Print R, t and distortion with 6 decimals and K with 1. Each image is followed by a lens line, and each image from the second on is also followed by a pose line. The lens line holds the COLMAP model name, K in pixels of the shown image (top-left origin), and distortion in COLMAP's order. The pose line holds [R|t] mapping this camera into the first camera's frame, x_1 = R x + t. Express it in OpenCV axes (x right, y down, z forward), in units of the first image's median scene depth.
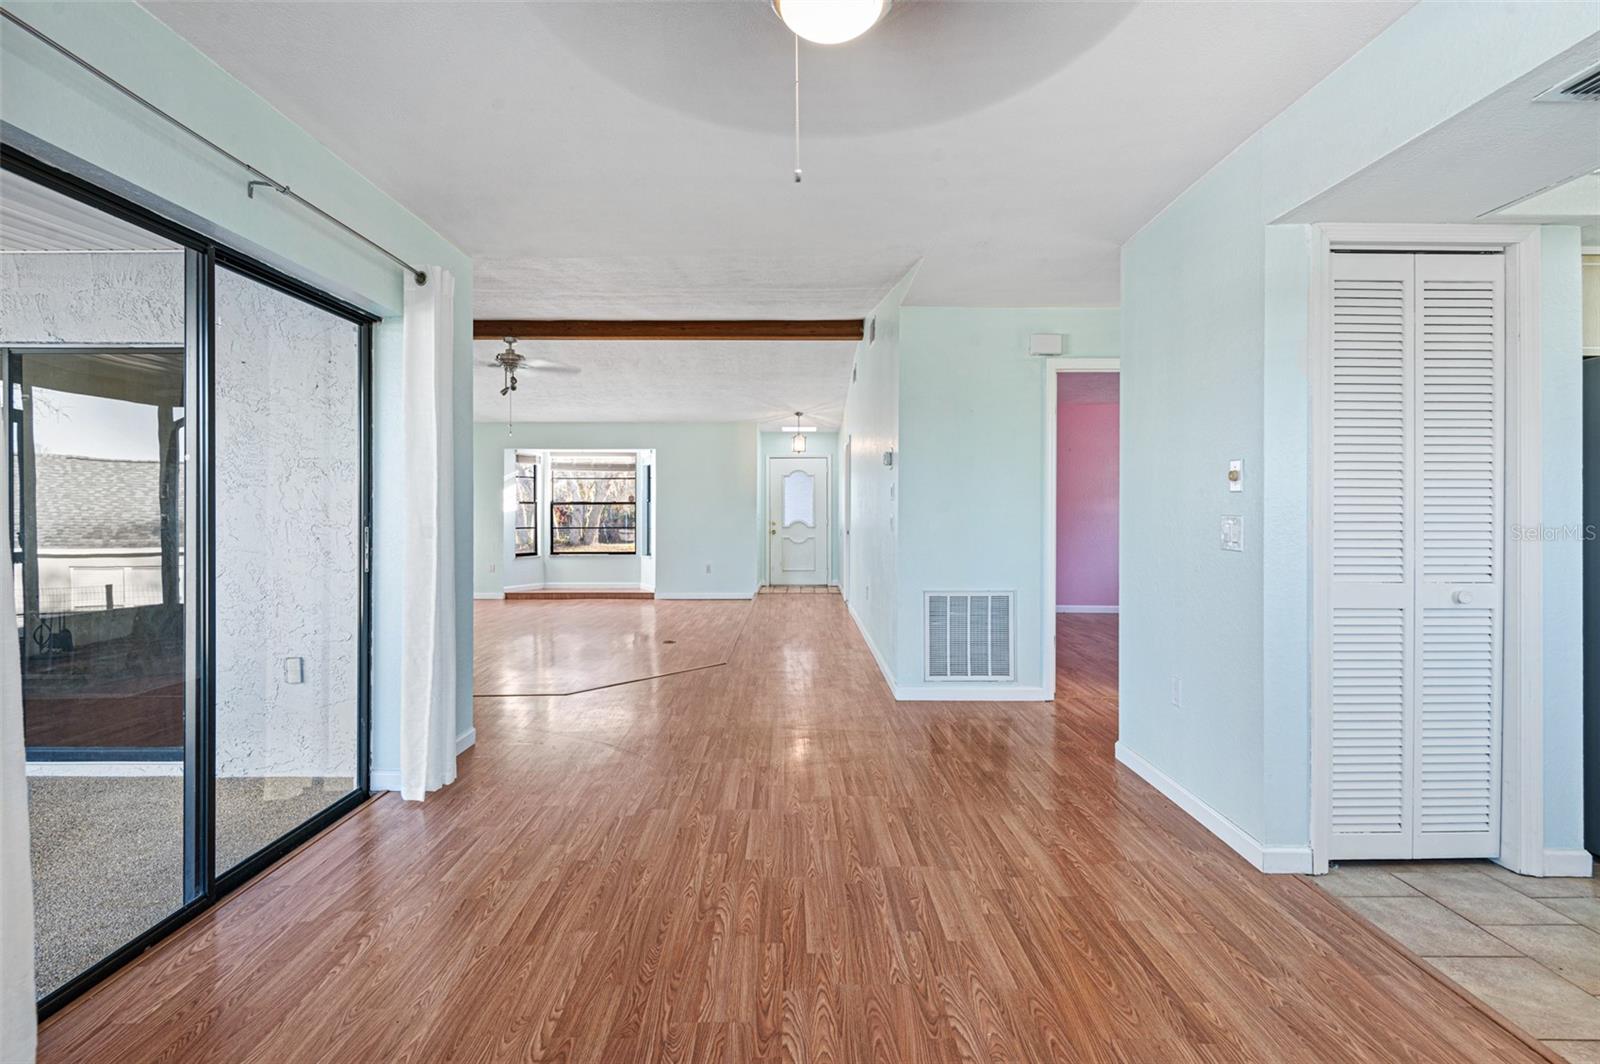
lens RADIAL K [[724.1, 0, 782.1], [0, 724.1, 509.6], [0, 0, 1]] dist [0.000910, -0.000175]
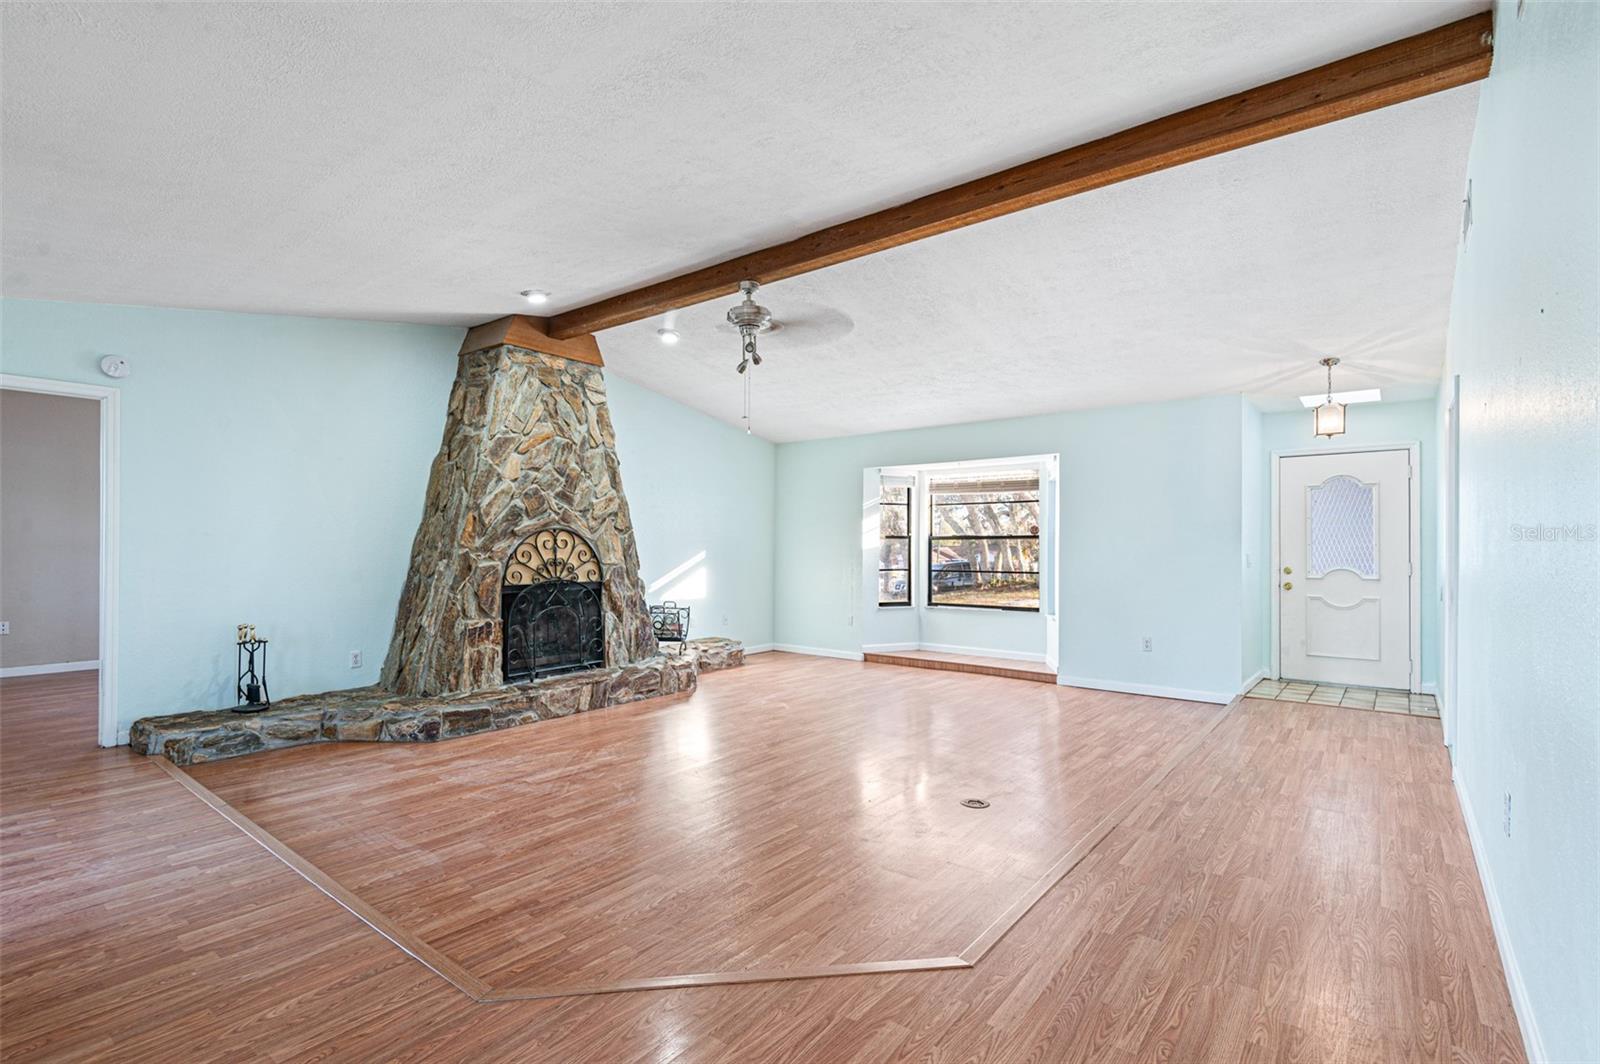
lens RADIAL K [[737.9, 0, 802.9], [0, 737.9, 544.9], [0, 0, 1]] dist [0.019234, -0.000330]
pose [[0.792377, 0.000474, -0.610031, 0.045839], [-0.000929, 0.999999, -0.000430, -0.000811], [0.610031, 0.000907, 0.792377, 0.323160]]
